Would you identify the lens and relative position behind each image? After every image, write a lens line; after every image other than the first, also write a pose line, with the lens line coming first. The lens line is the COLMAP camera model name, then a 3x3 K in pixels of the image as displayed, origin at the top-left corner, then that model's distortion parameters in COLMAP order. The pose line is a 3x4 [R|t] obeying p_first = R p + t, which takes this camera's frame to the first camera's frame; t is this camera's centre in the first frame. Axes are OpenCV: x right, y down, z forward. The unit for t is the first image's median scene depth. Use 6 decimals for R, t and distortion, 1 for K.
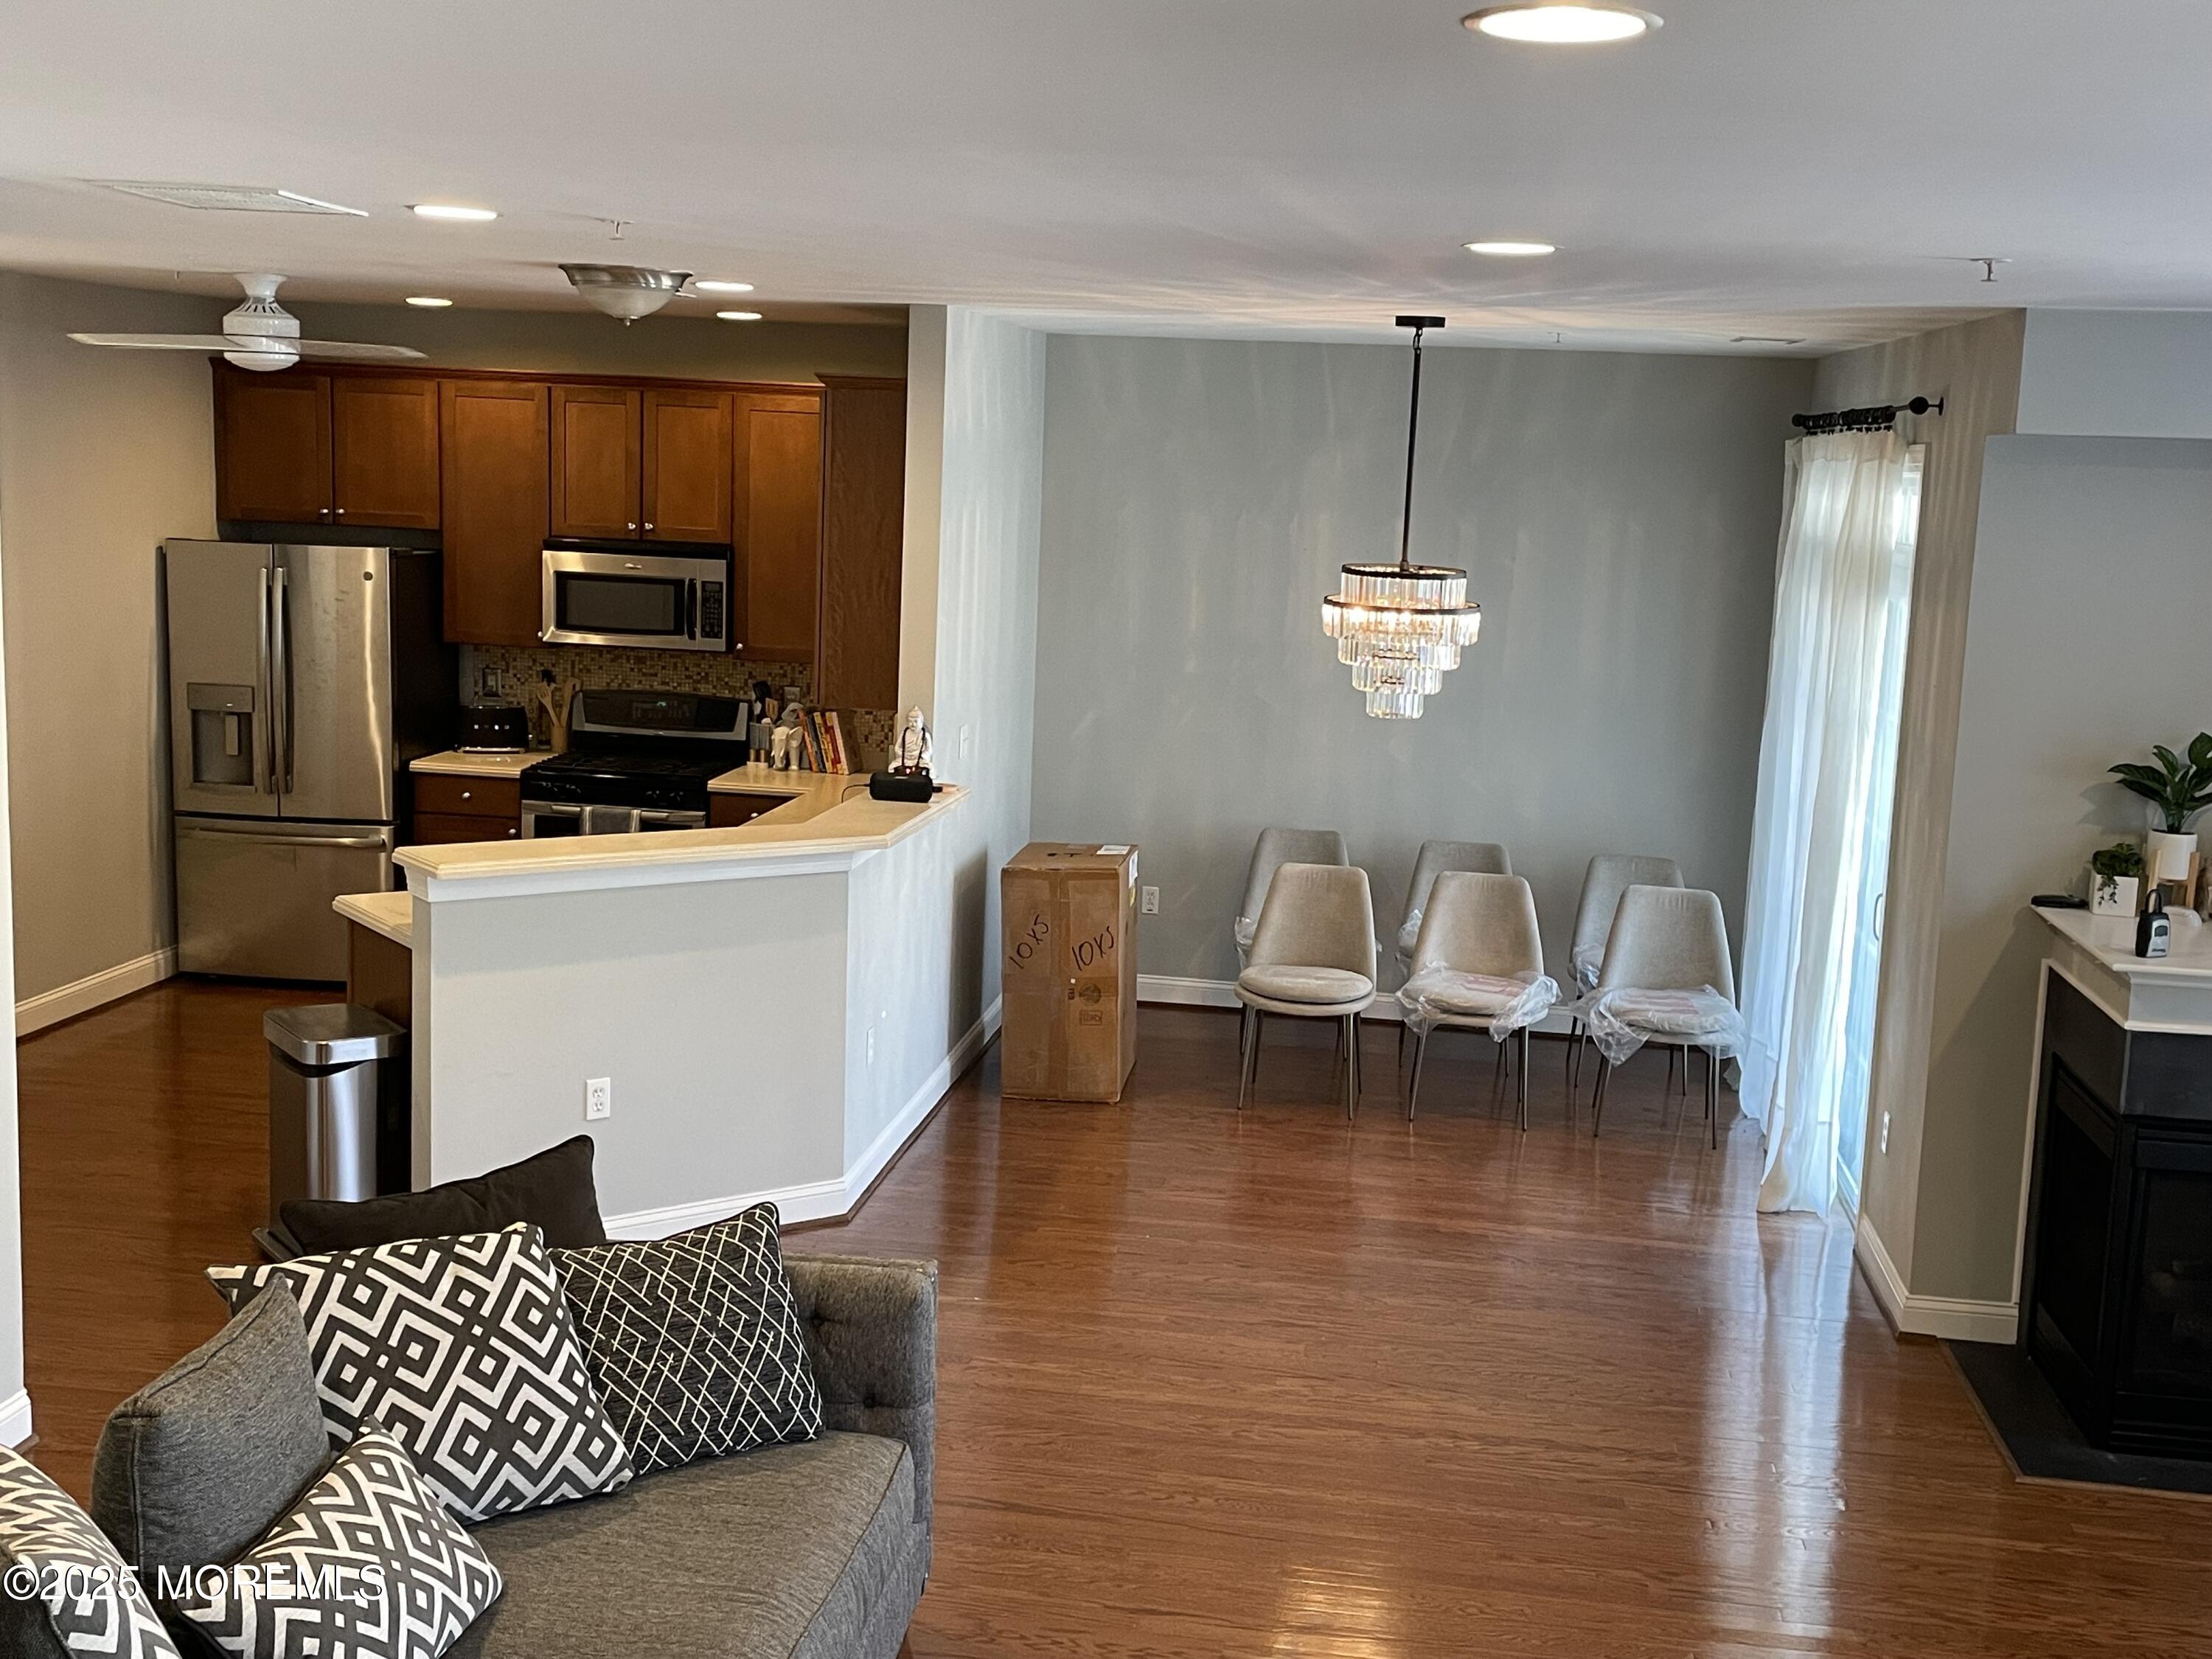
lens RADIAL K [[2425.1, 0, 1106.0], [0, 2425.1, 829.5], [0, 0, 1]] dist [0.197340, -0.004478]
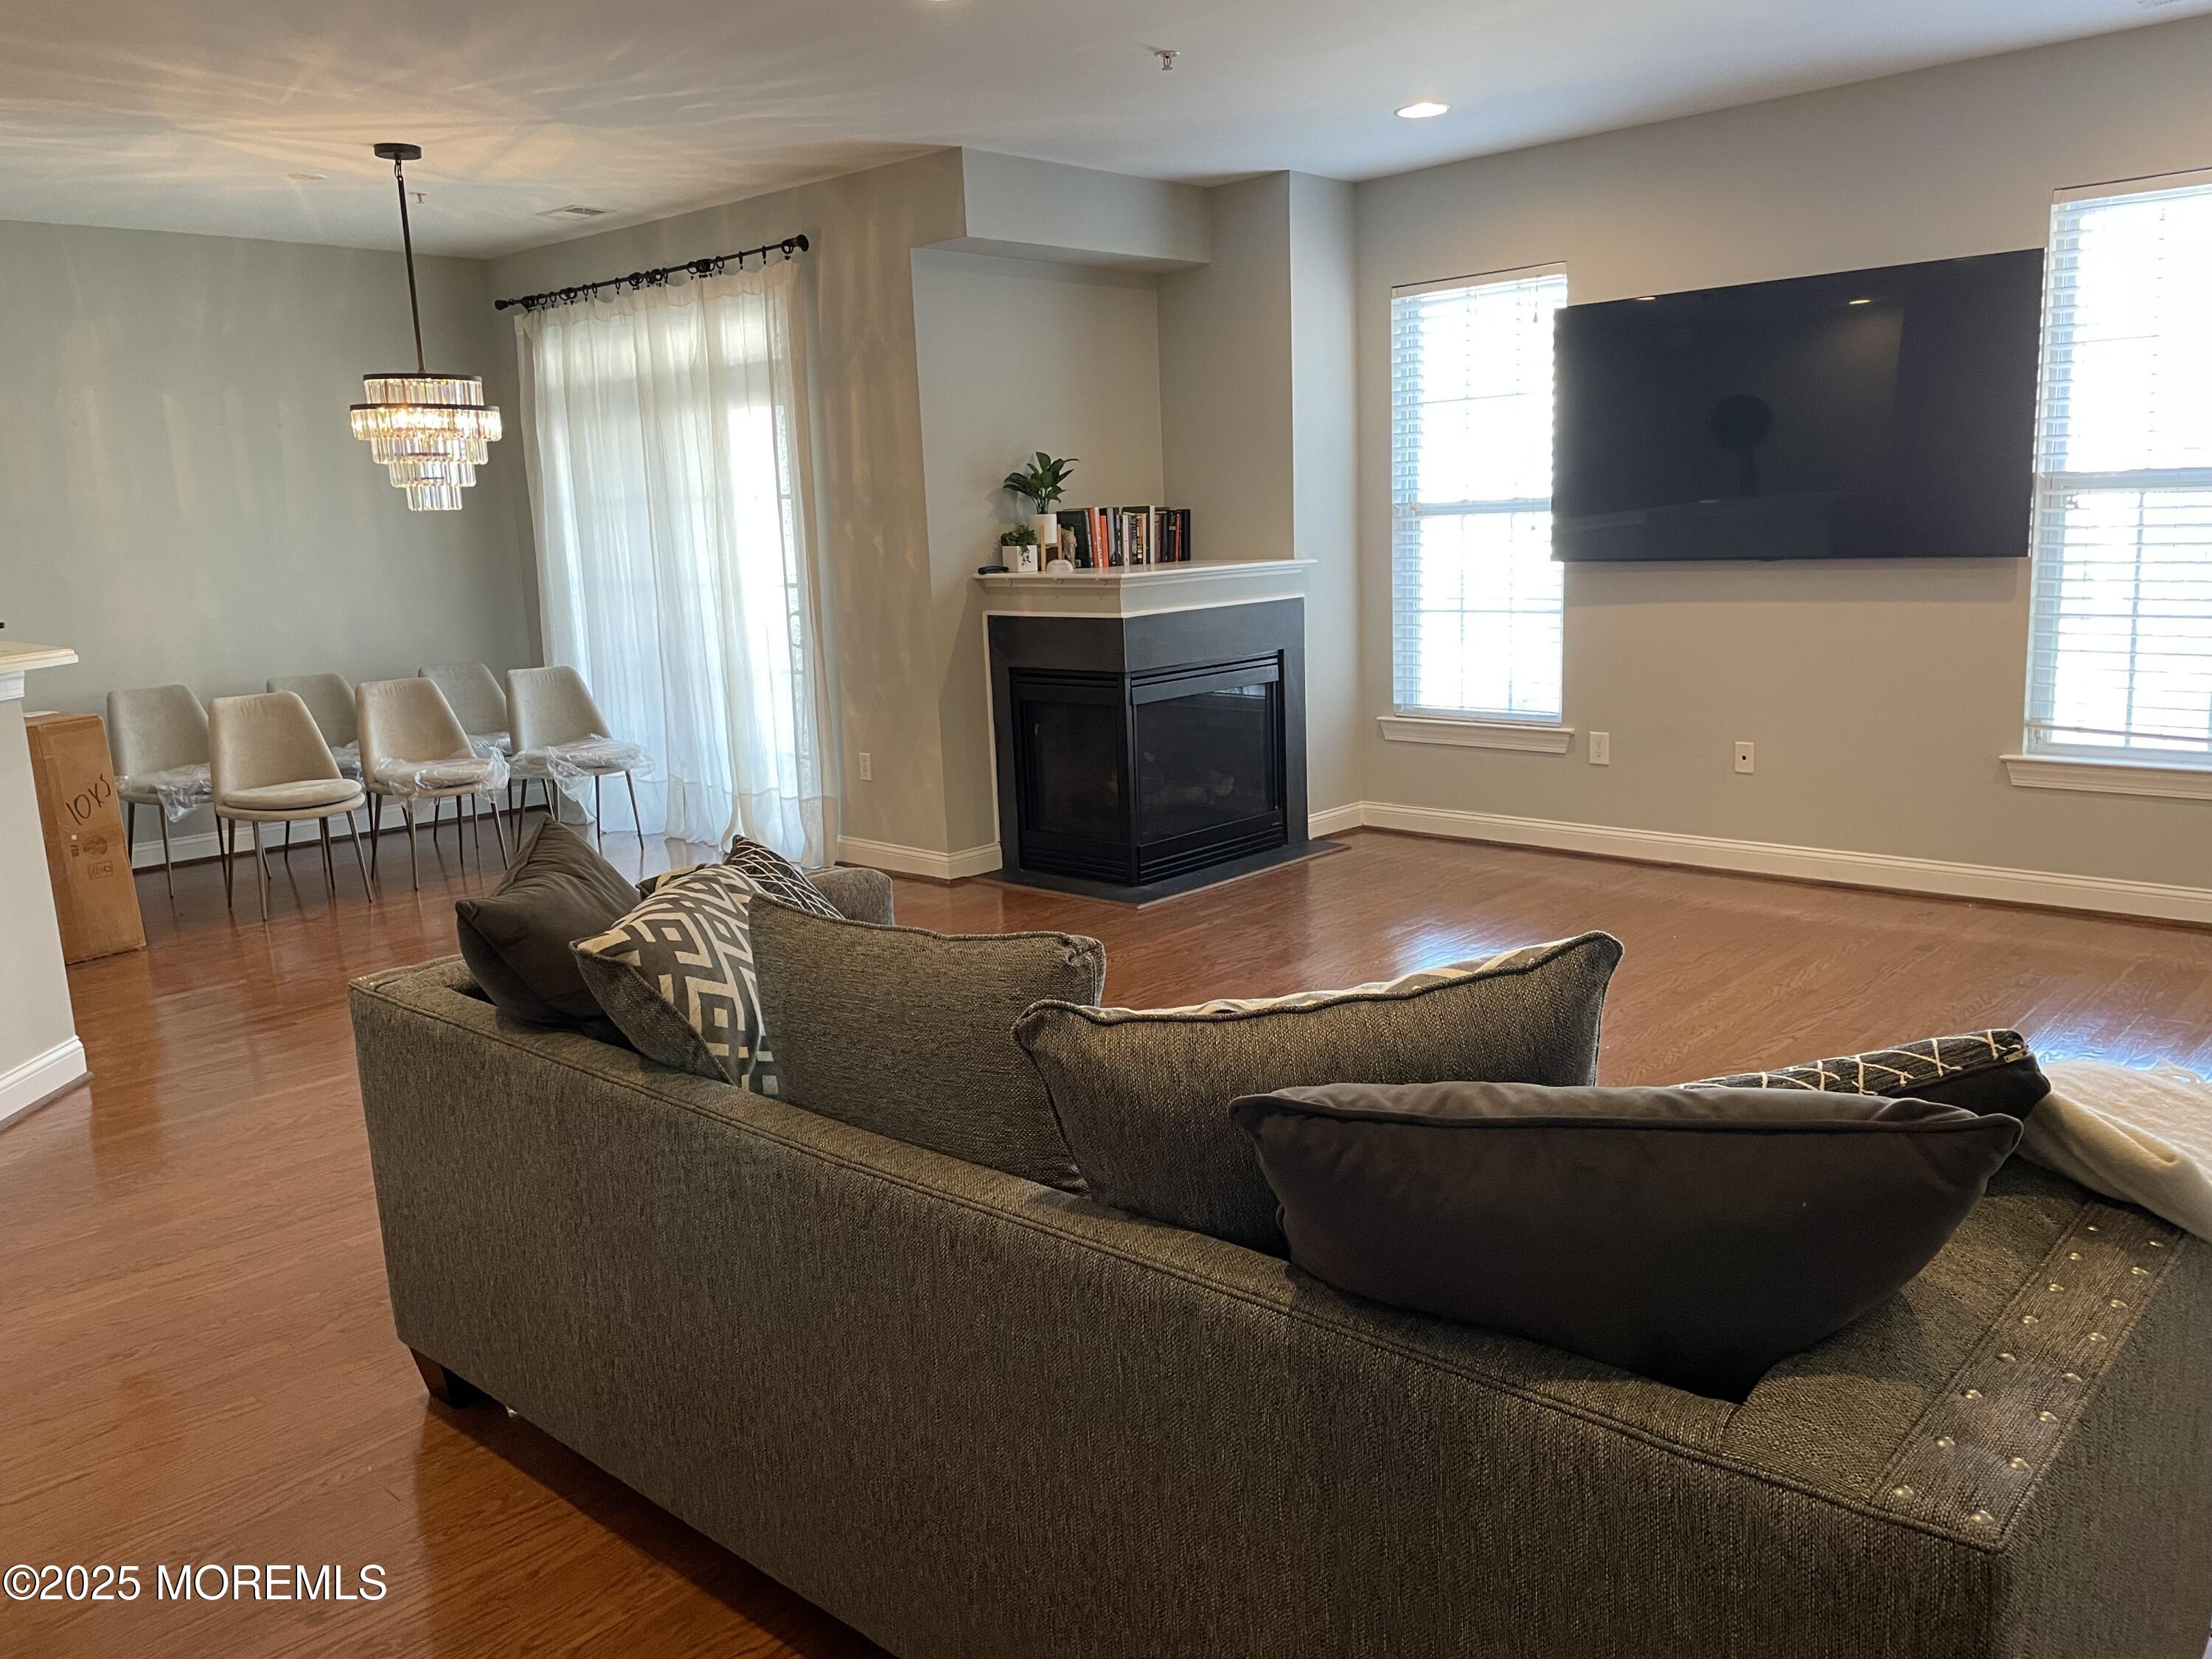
lens RADIAL K [[1707.2, 0, 1111.6], [0, 1707.2, 862.8], [0, 0, 1]] dist [-0.007613, -0.011368]
pose [[0.560795, -0.221535, 0.797766, -0.379651], [0.180297, 0.973091, 0.143481, 0.057169], [-0.808085, 0.063372, 0.585647, 0.298966]]
